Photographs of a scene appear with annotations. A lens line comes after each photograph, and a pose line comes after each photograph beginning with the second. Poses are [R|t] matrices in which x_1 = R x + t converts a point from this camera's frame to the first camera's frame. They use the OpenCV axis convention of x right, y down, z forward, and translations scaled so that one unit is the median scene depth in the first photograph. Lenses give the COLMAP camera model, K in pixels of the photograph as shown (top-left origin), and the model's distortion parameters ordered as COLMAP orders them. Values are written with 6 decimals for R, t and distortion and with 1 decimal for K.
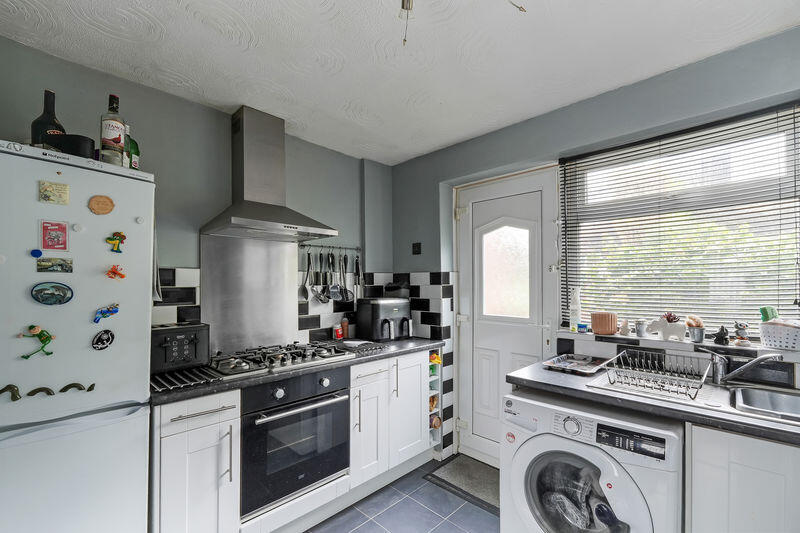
lens RADIAL K [[341.6, 0, 402.5], [0, 341.6, 284.9], [0, 0, 1]] dist [0.000940, 0.000108]
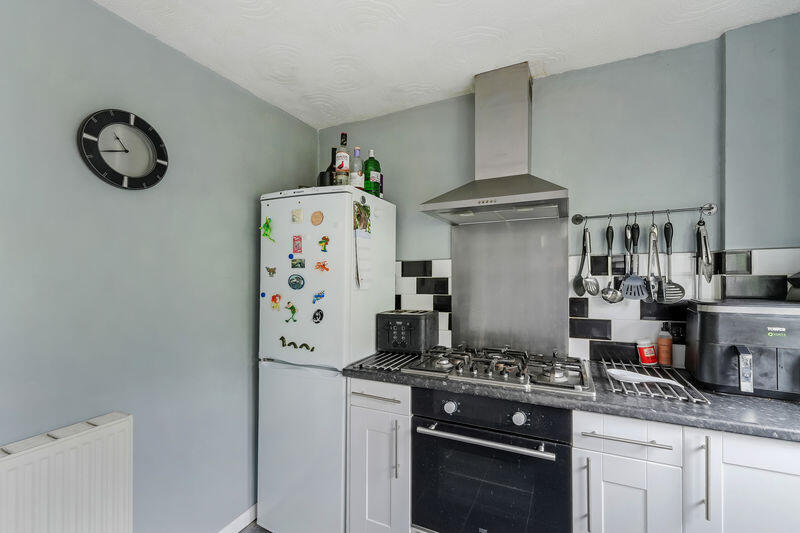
lens RADIAL K [[341.6, 0, 400.3], [0, 341.6, 272.7], [0, 0, 1]] dist [0.000940, 0.000108]
pose [[0.328178, -0.010766, -0.944555, 0.379432], [0.005478, 0.999940, -0.009494, 0.000567], [0.944600, -0.002059, 0.328217, 0.618257]]
